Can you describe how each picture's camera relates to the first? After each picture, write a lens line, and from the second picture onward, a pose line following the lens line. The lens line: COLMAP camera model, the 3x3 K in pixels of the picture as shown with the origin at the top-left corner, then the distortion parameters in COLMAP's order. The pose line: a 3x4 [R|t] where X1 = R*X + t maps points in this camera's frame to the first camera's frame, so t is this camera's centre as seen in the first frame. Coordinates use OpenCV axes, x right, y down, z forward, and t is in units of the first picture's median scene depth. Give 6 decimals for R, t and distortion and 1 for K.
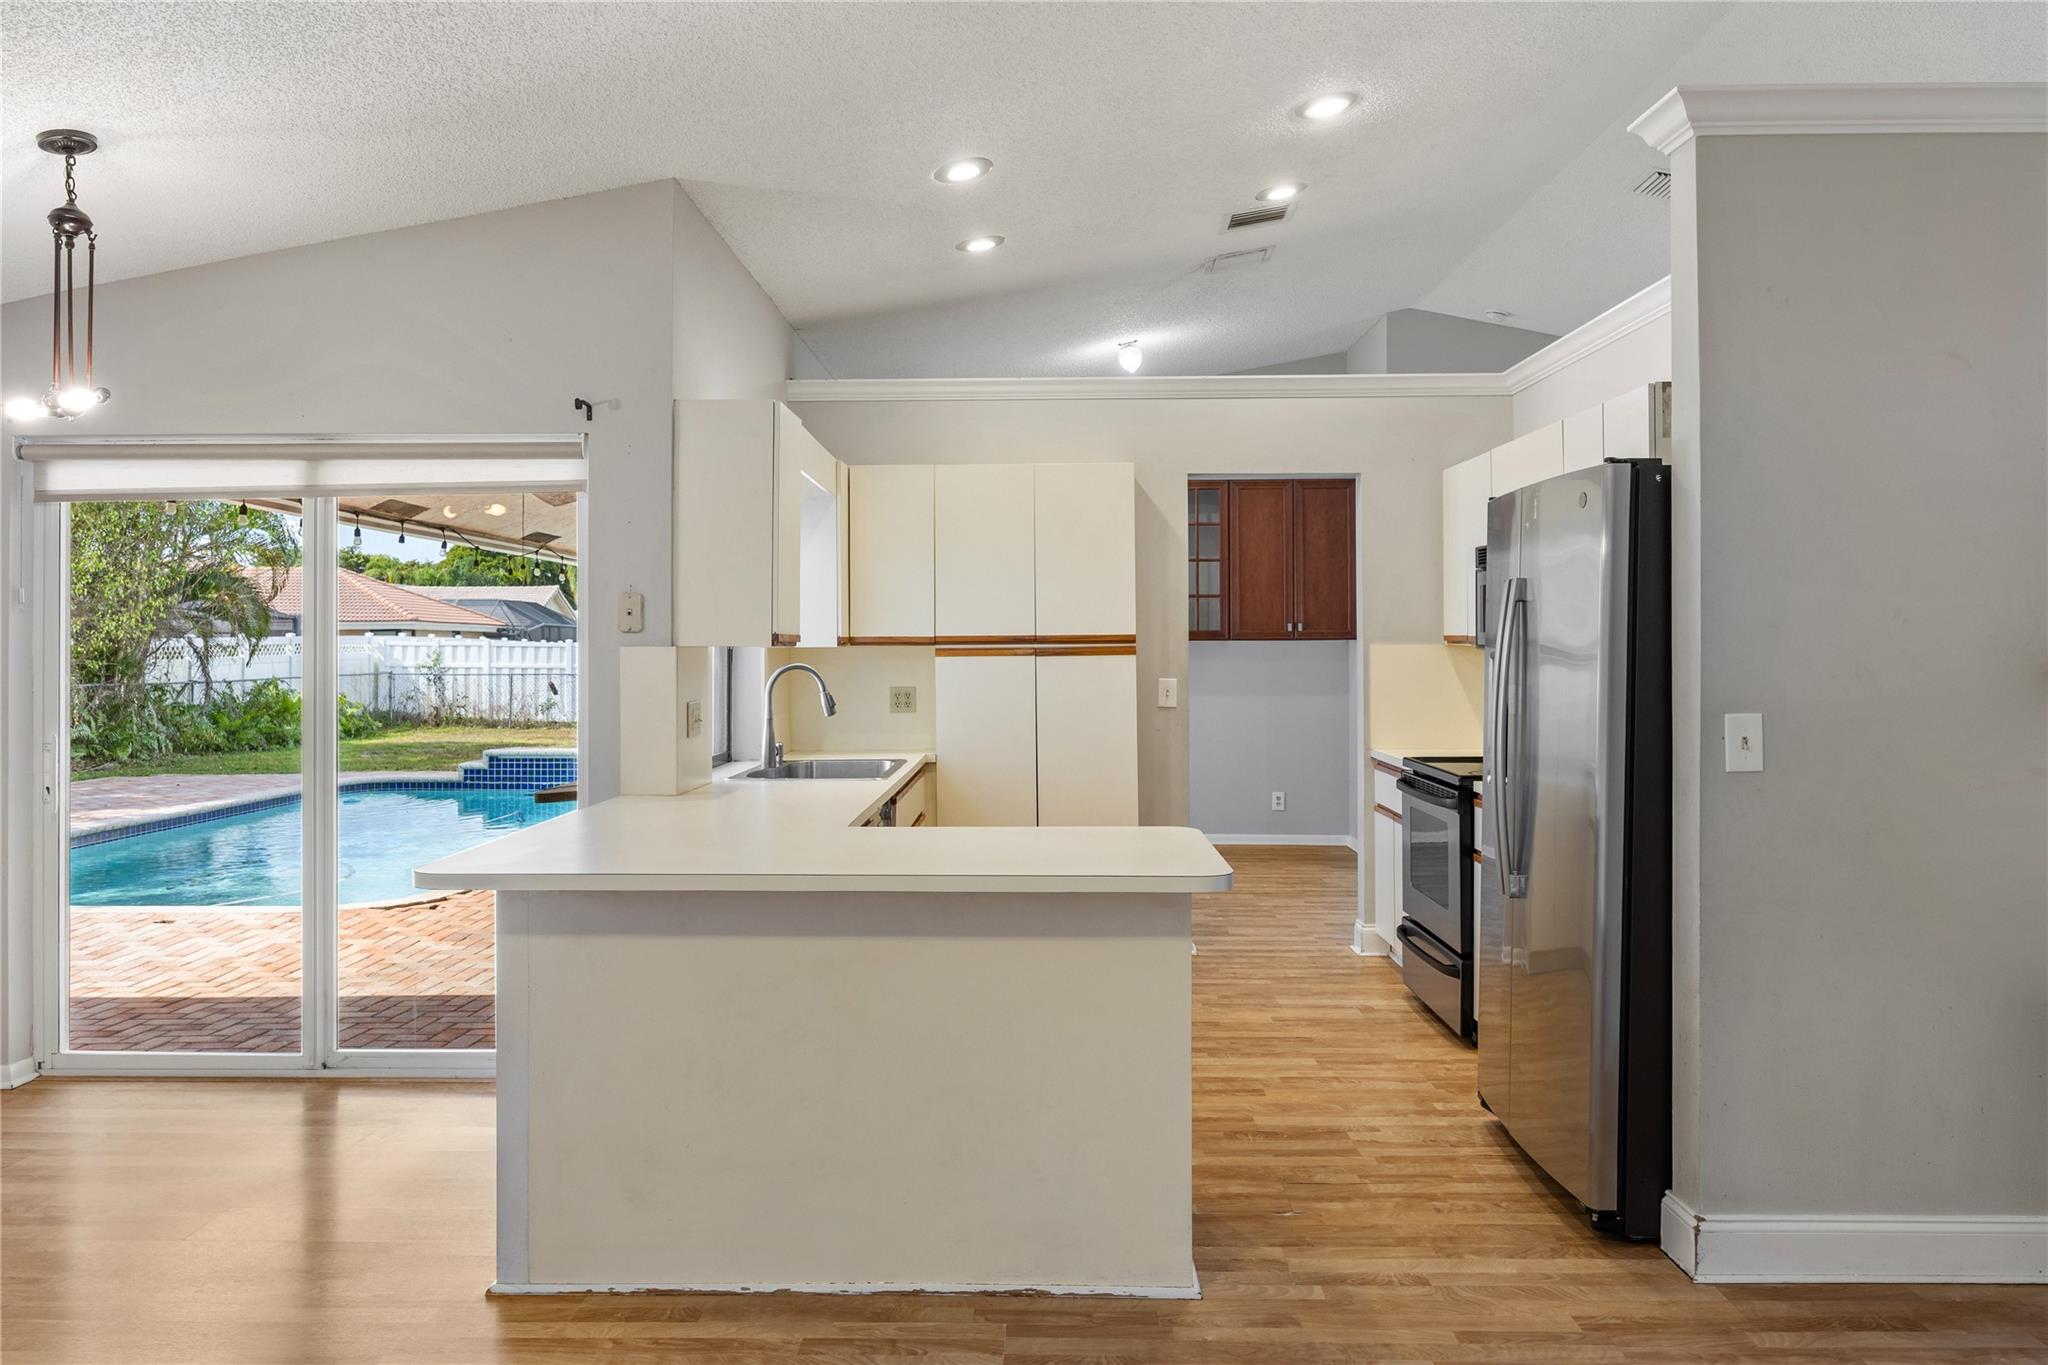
lens RADIAL K [[1456.5, 0, 1026.8], [0, 1456.5, 639.2], [0, 0, 1]] dist [-0.007916, -0.000890]
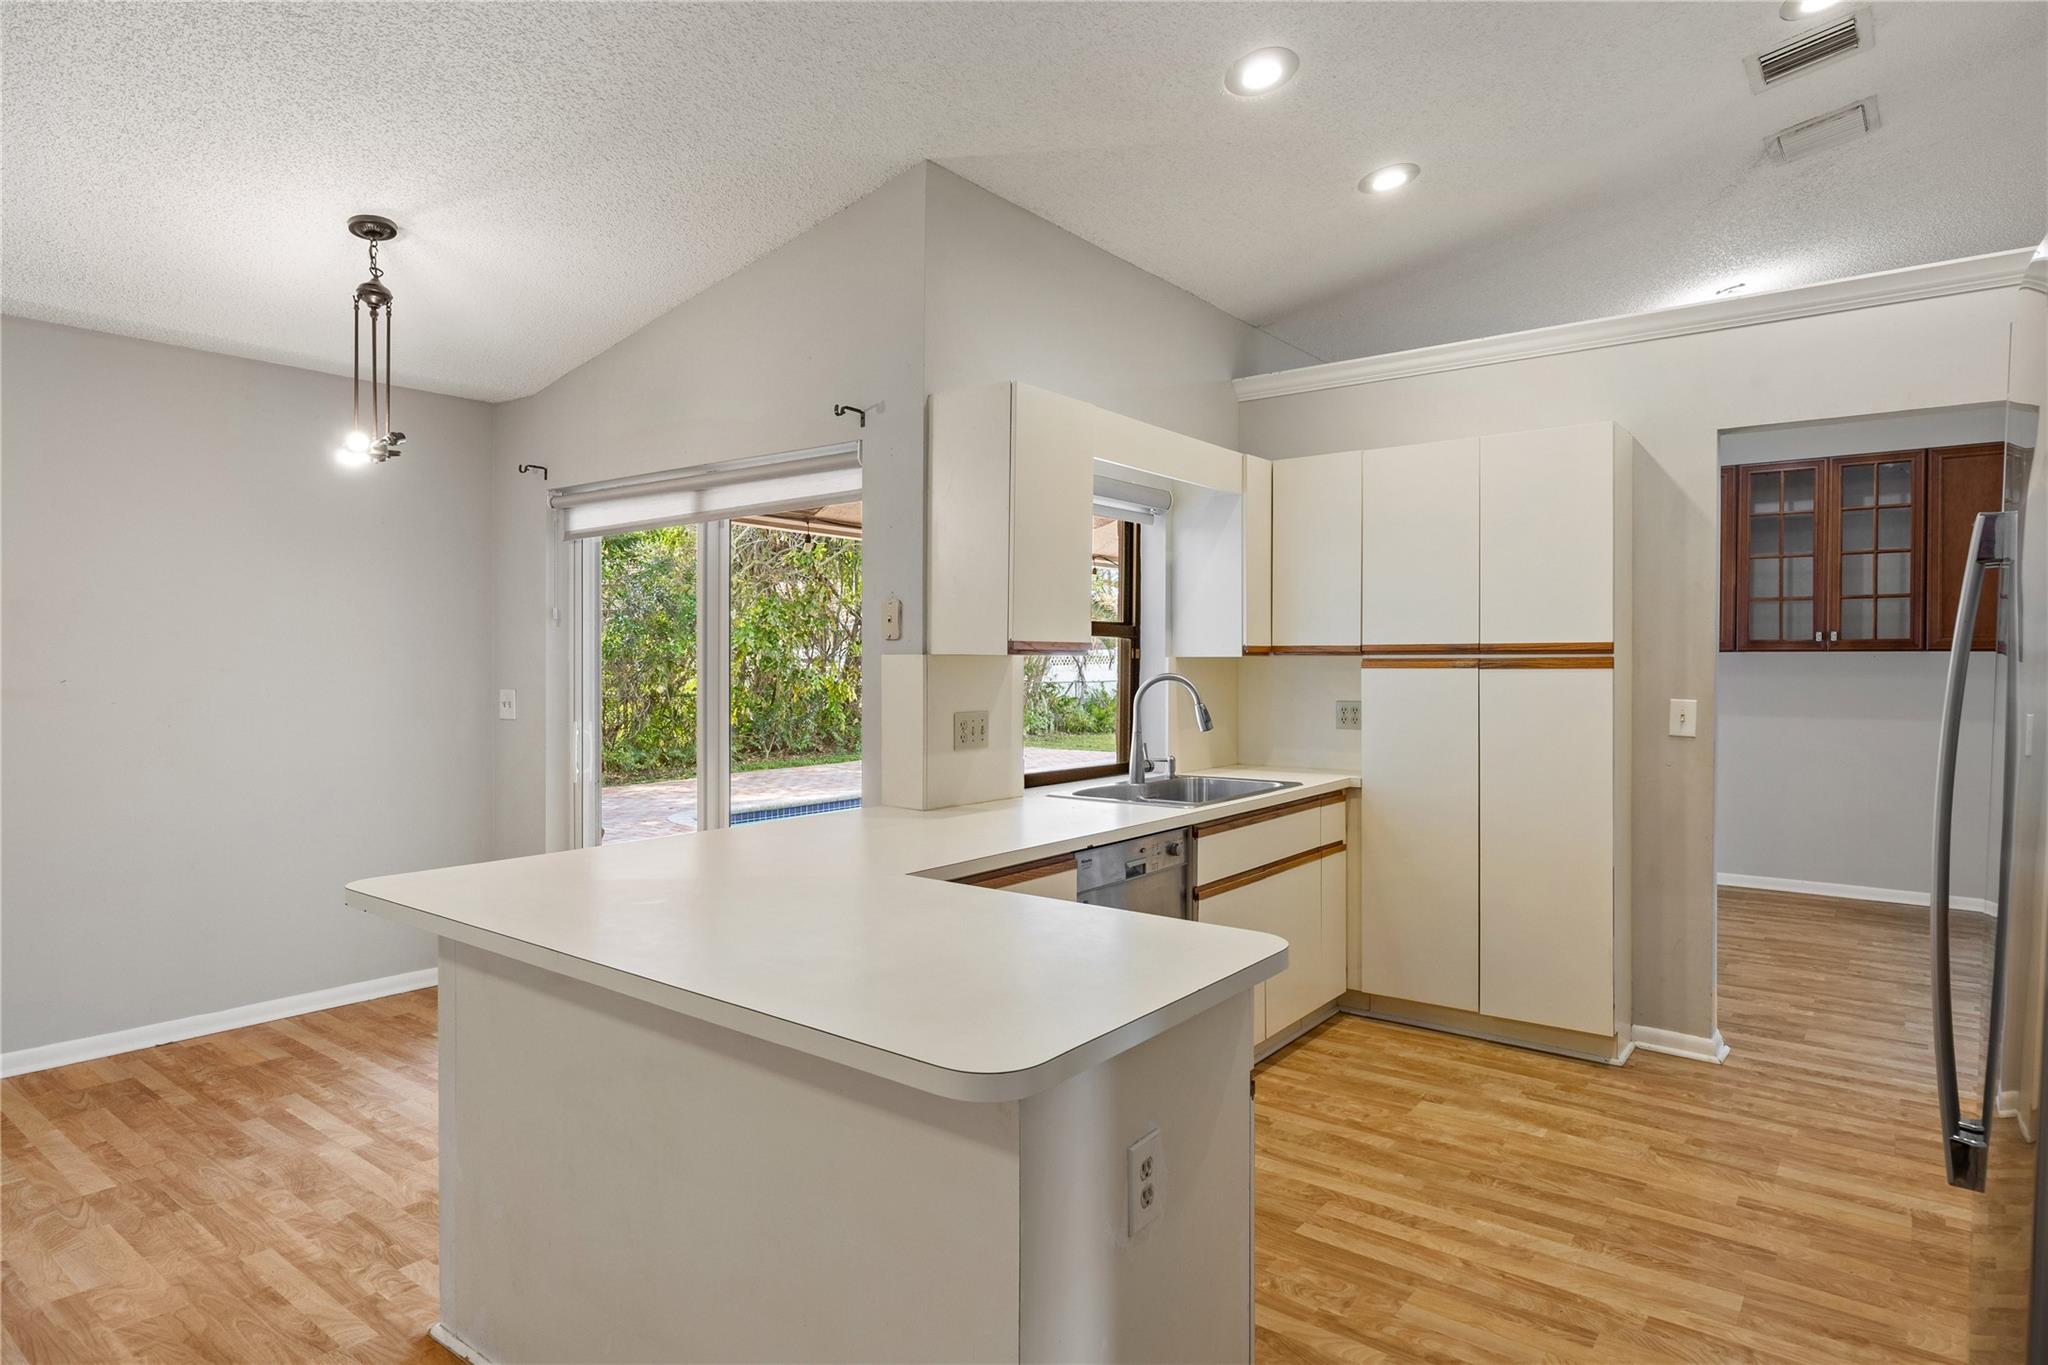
lens RADIAL K [[1150.2, 0, 1025.8], [0, 1150.2, 672.9], [0, 0, 1]] dist [0.000432, -0.003144]
pose [[0.799680, 0.012449, -0.600297, 0.199640], [-0.001570, 0.999825, 0.018643, 0.002258], [0.600424, -0.013966, 0.799560, 0.330757]]
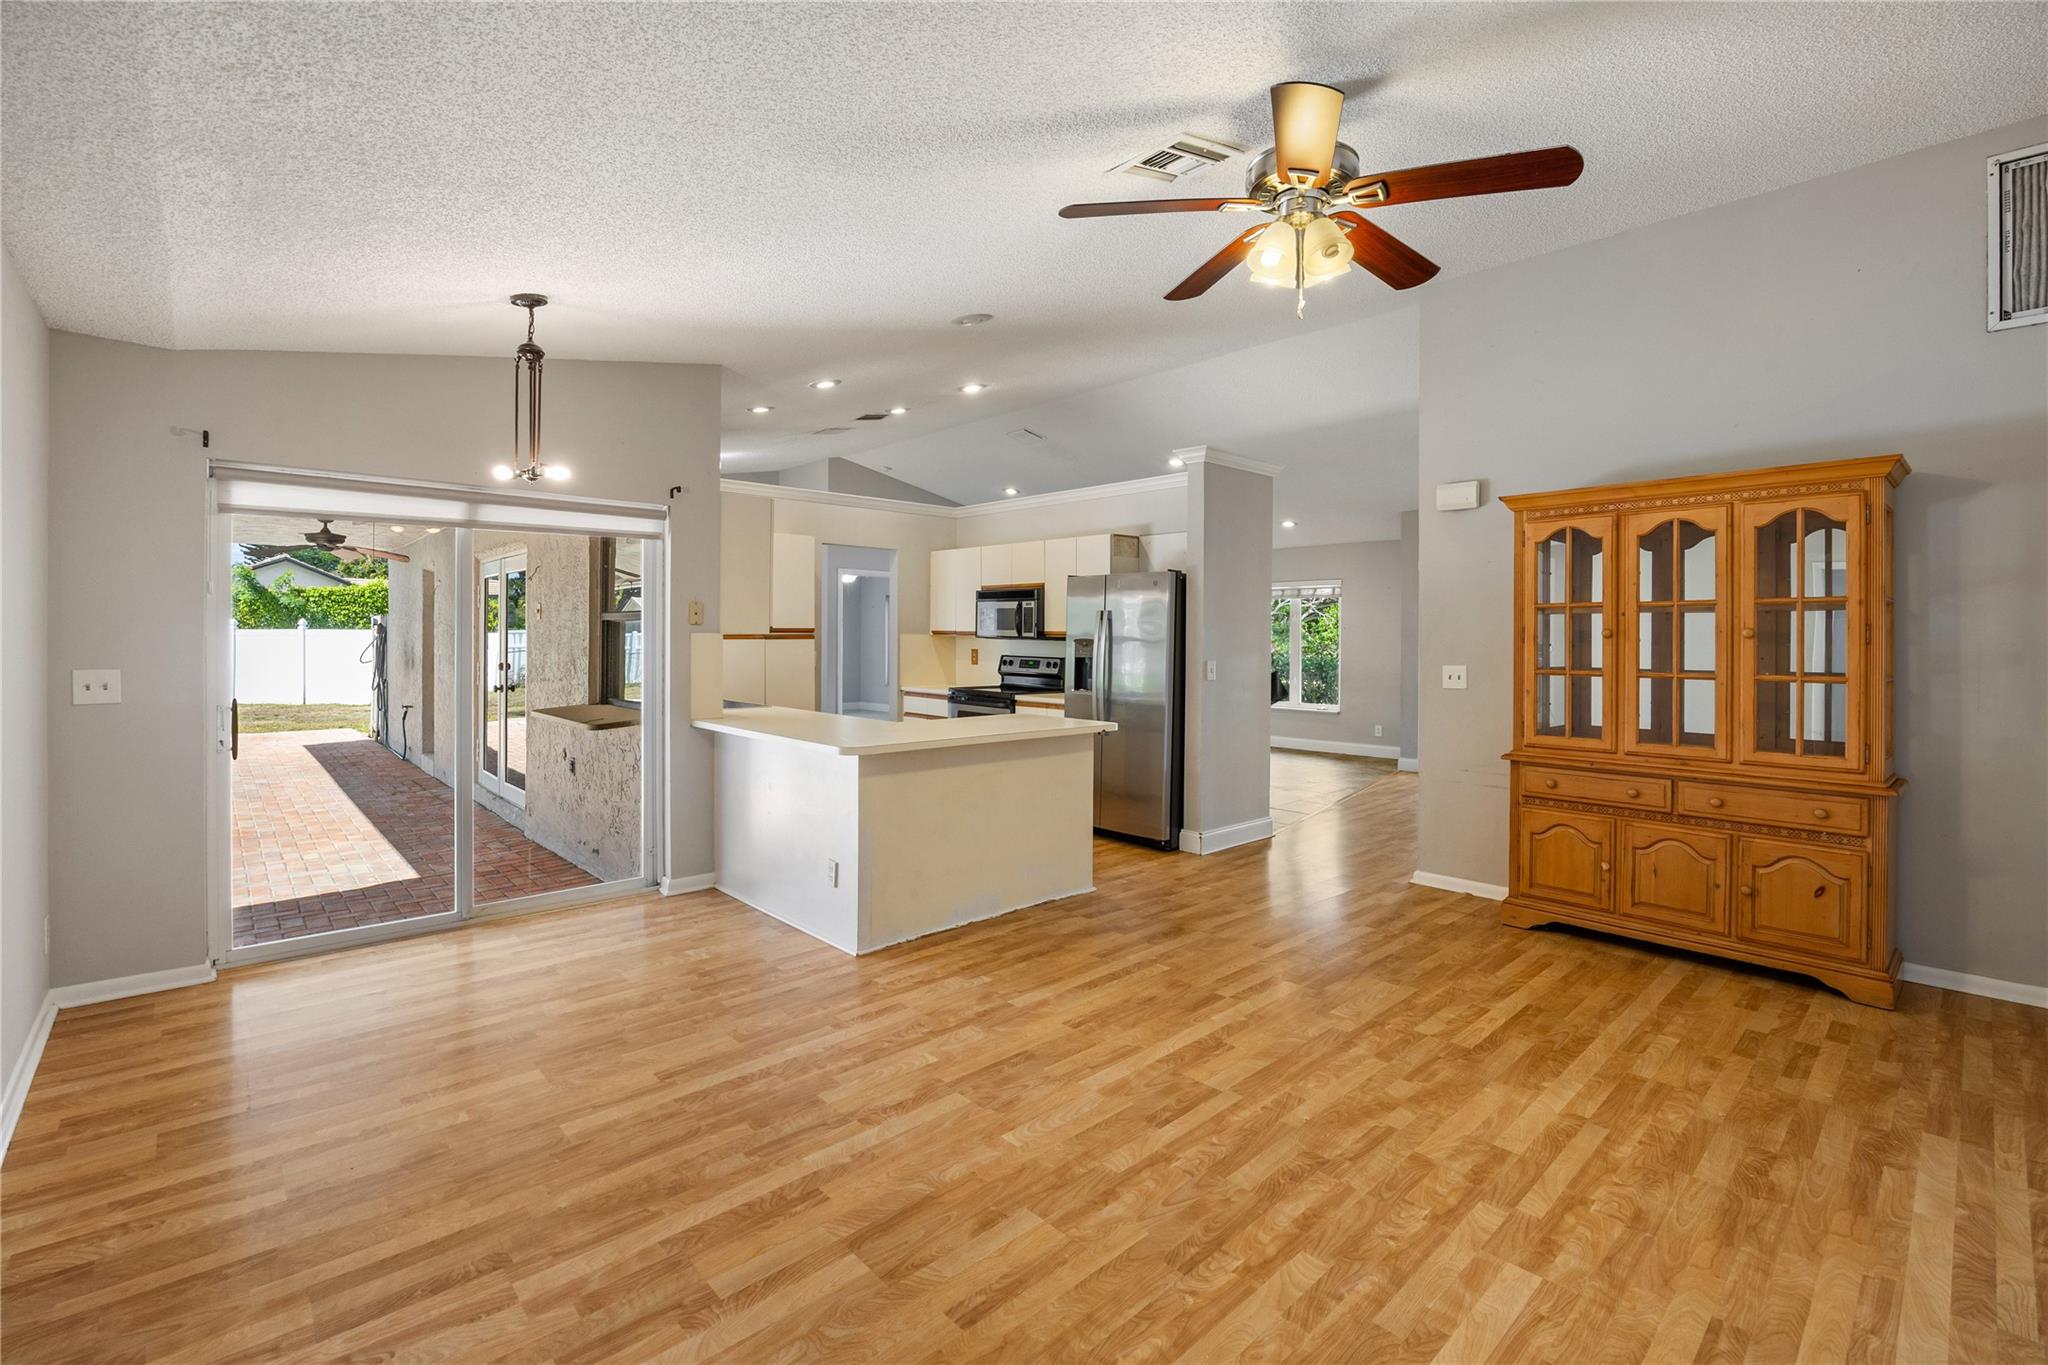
lens RADIAL K [[902.4, 0, 1026.4], [0, 902.4, 642.4], [0, 0, 1]] dist [-0.015865, 0.000843]
pose [[0.718337, 0.002696, 0.695691, -0.553480], [-0.012827, 0.999874, 0.009369, 0.000912], [-0.695577, -0.015654, 0.718281, -0.026558]]
